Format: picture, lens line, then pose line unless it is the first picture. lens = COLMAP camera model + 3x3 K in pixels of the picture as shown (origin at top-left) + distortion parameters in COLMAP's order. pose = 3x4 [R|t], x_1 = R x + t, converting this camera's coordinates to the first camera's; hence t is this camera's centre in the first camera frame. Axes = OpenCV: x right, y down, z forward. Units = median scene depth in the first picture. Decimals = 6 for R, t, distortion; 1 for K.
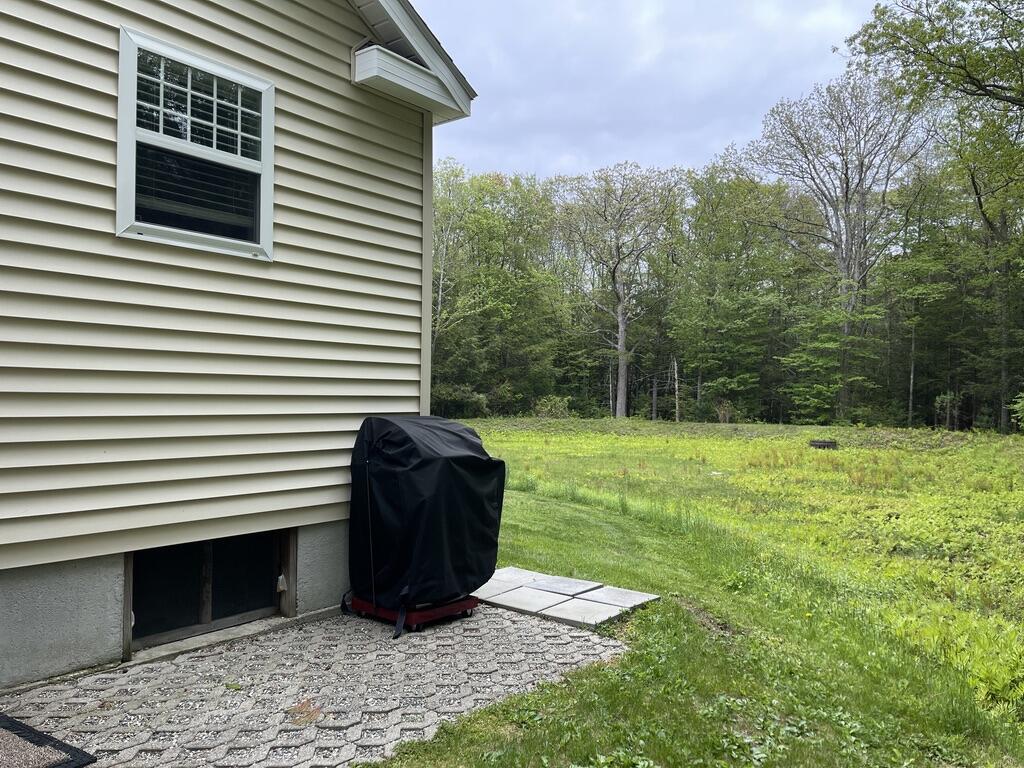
lens RADIAL K [[770.0, 0, 512.0], [0, 770.0, 380.0], [0, 0, 1]] dist [0.103324, -0.144493]
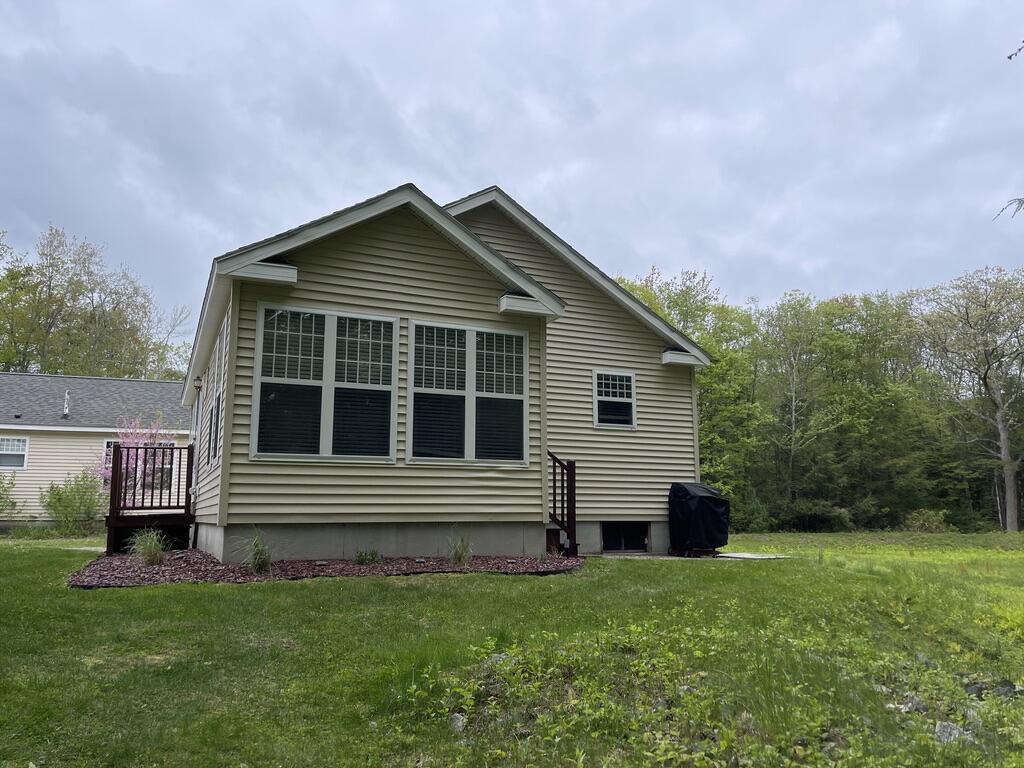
lens RADIAL K [[770.0, 0, 512.0], [0, 770.0, 380.0], [0, 0, 1]] dist [0.103324, -0.144493]
pose [[0.890891, -0.093304, -0.444531, 0.046926], [0.021681, 0.986294, -0.163566, 0.010418], [0.453699, 0.136082, 0.880704, -0.145004]]
